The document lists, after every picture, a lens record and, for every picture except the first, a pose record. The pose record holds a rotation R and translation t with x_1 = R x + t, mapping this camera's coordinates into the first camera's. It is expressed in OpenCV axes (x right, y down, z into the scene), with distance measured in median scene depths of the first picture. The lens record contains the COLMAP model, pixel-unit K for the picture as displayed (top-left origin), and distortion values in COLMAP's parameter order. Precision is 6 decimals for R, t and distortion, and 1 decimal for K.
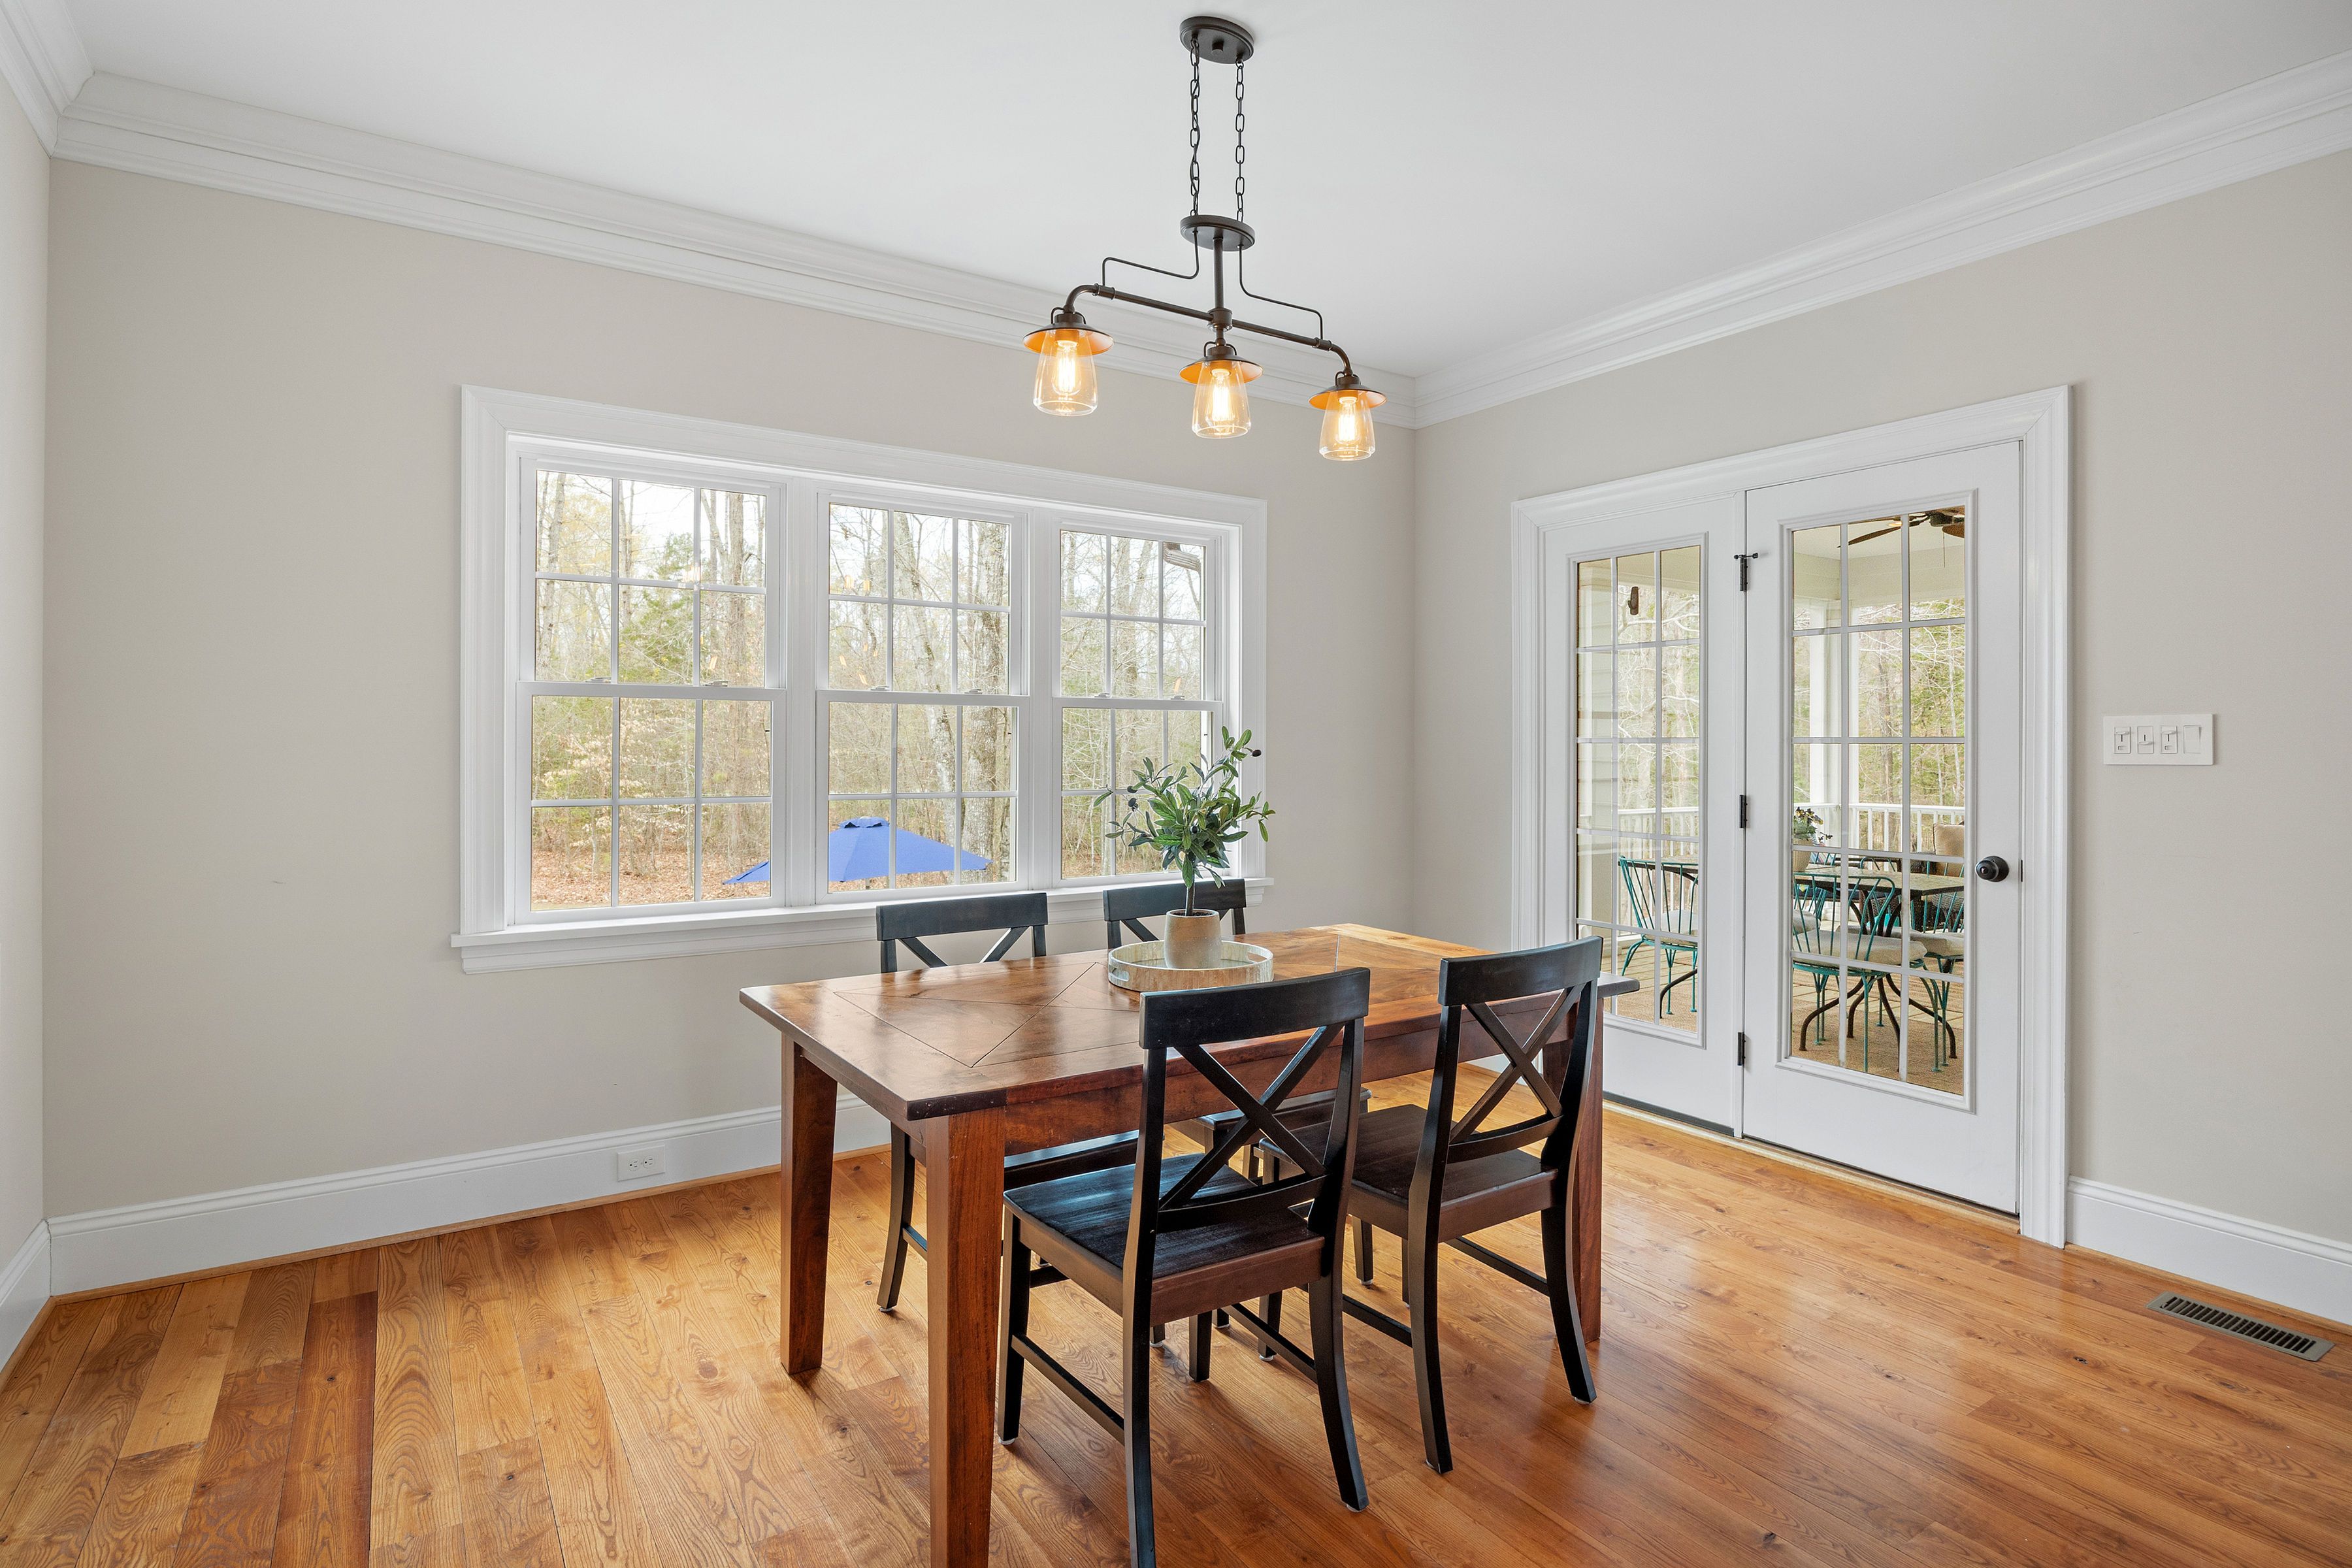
lens RADIAL K [[1237.0, 0, 1174.7], [0, 1237.0, 754.4], [0, 0, 1]] dist [-0.001816, -0.000377]
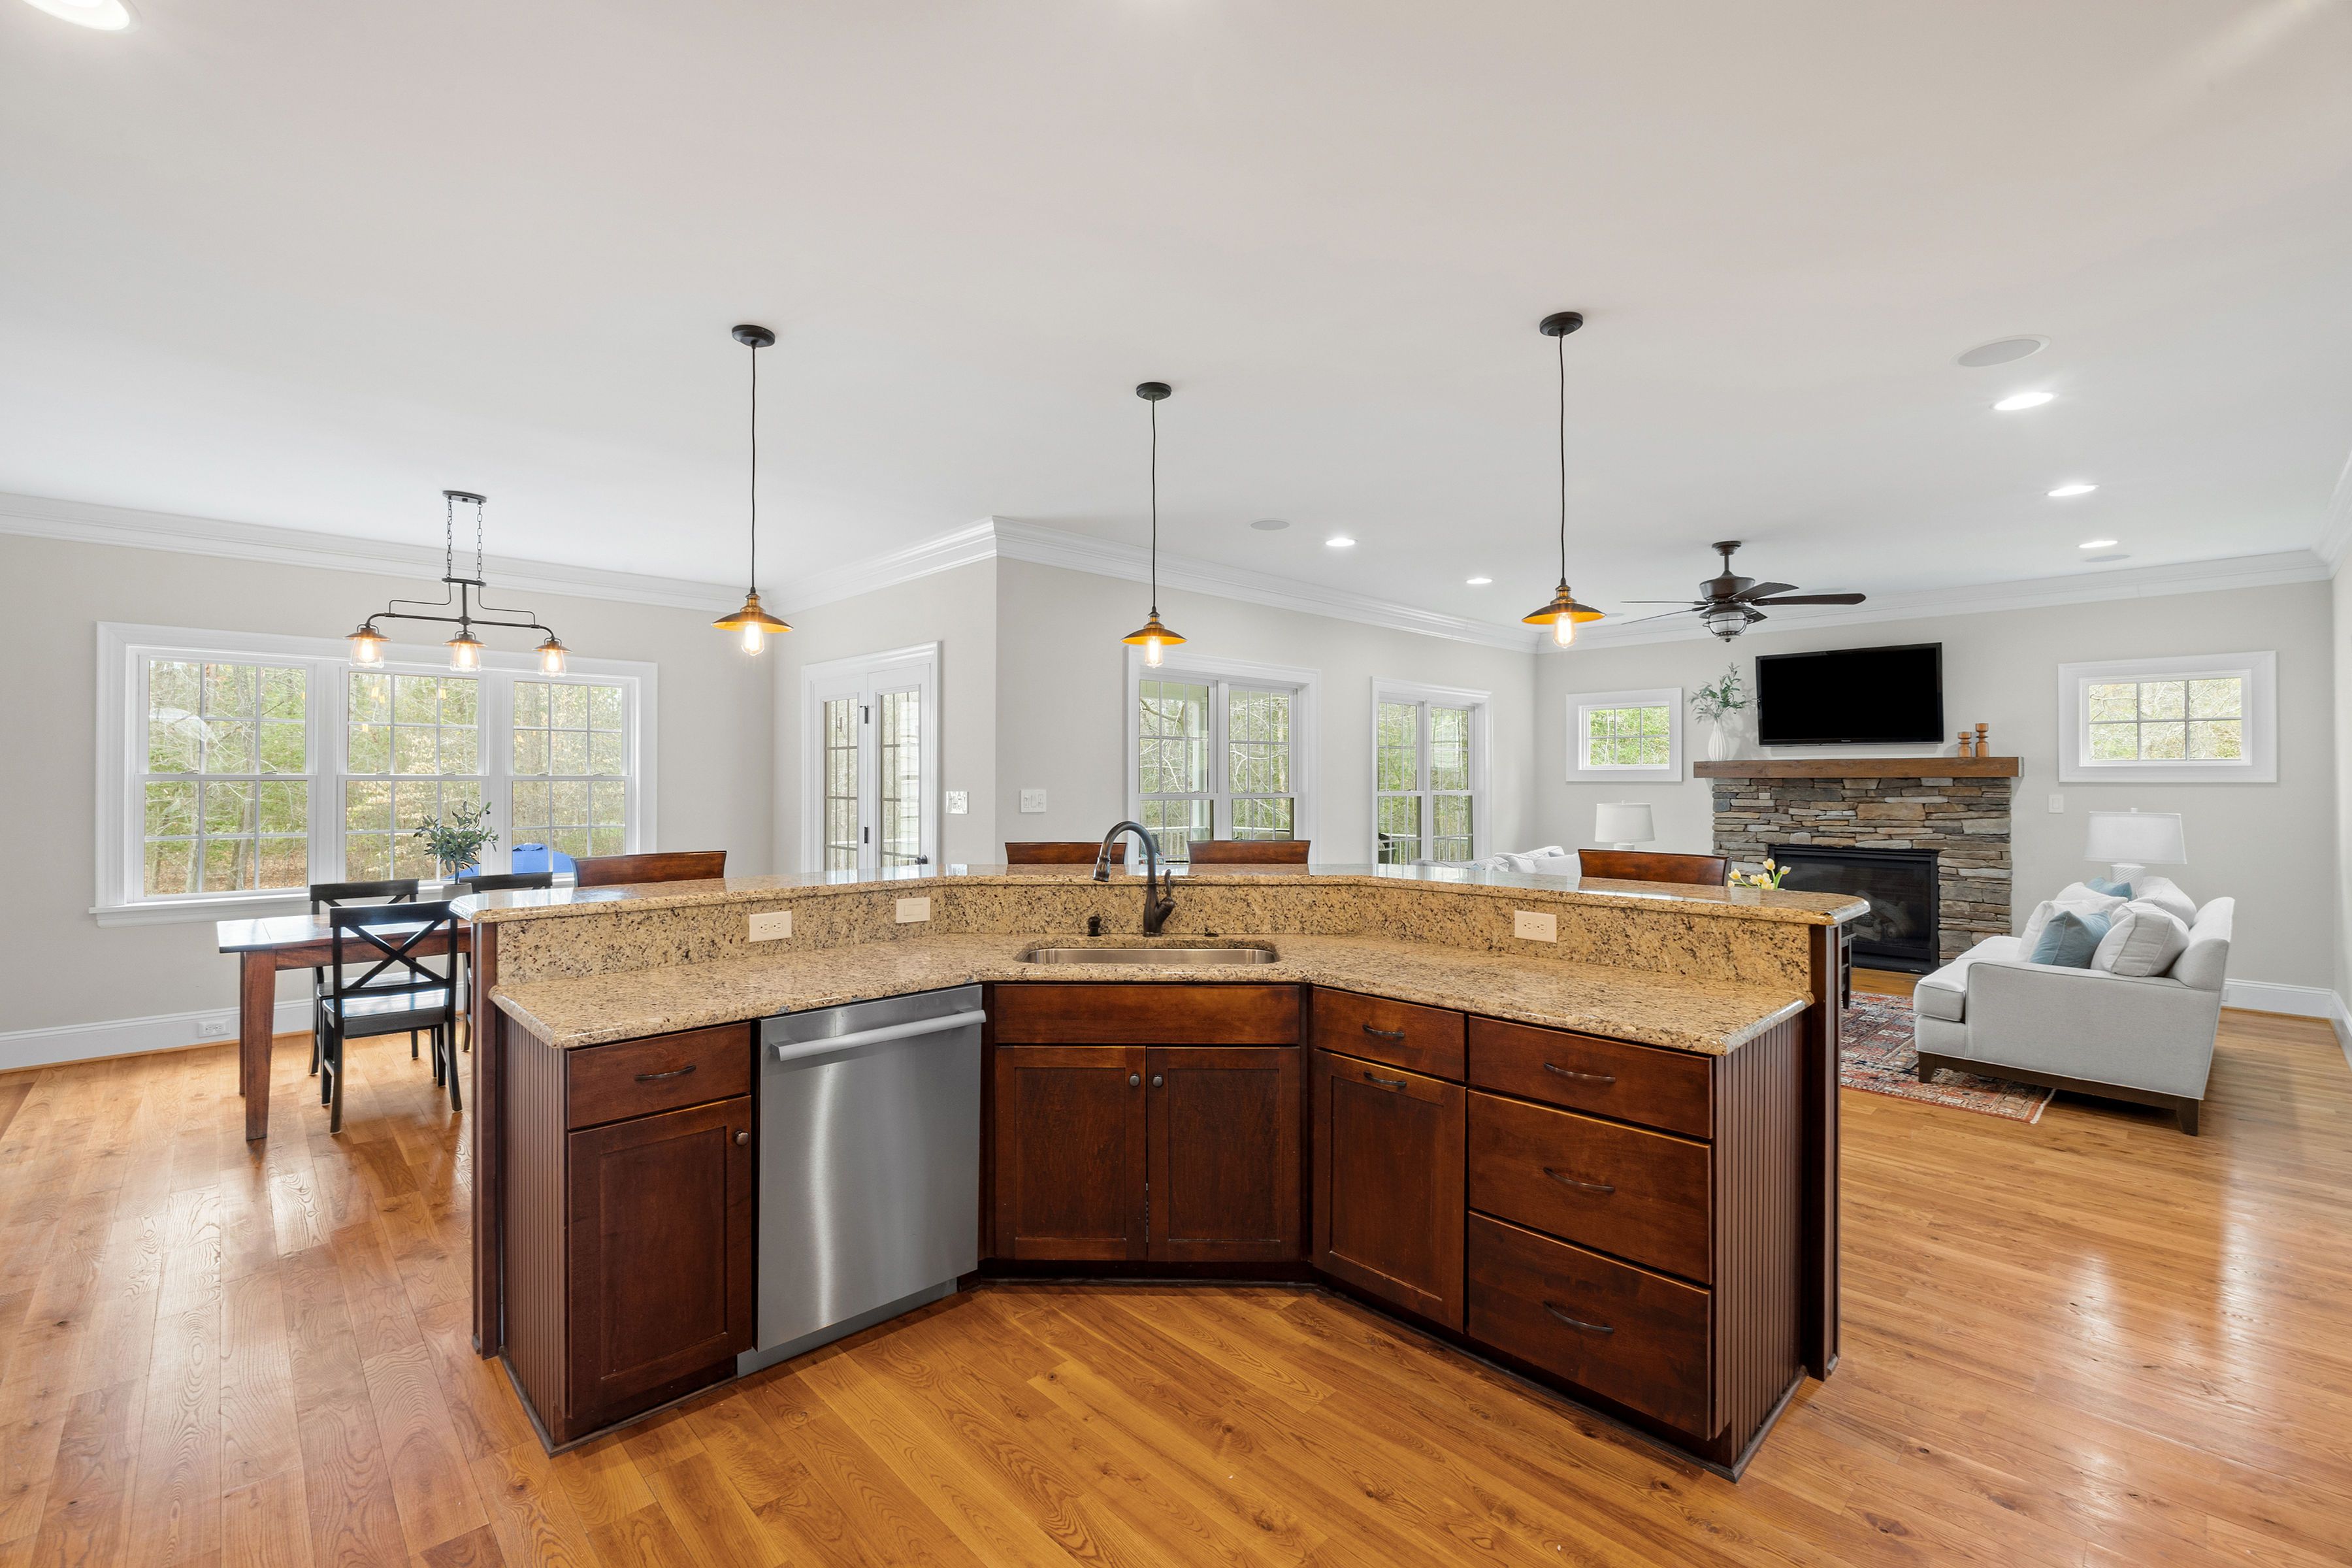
lens RADIAL K [[1005.5, 0, 1176.0], [0, 1005.5, 784.0], [0, 0, 1]] dist [0.000045, 0.000270]
pose [[0.983226, -0.005061, 0.182323, 0.915063], [0.005142, 0.999987, 0.000028, -0.043277], [-0.182321, 0.000910, 0.983239, -0.985265]]
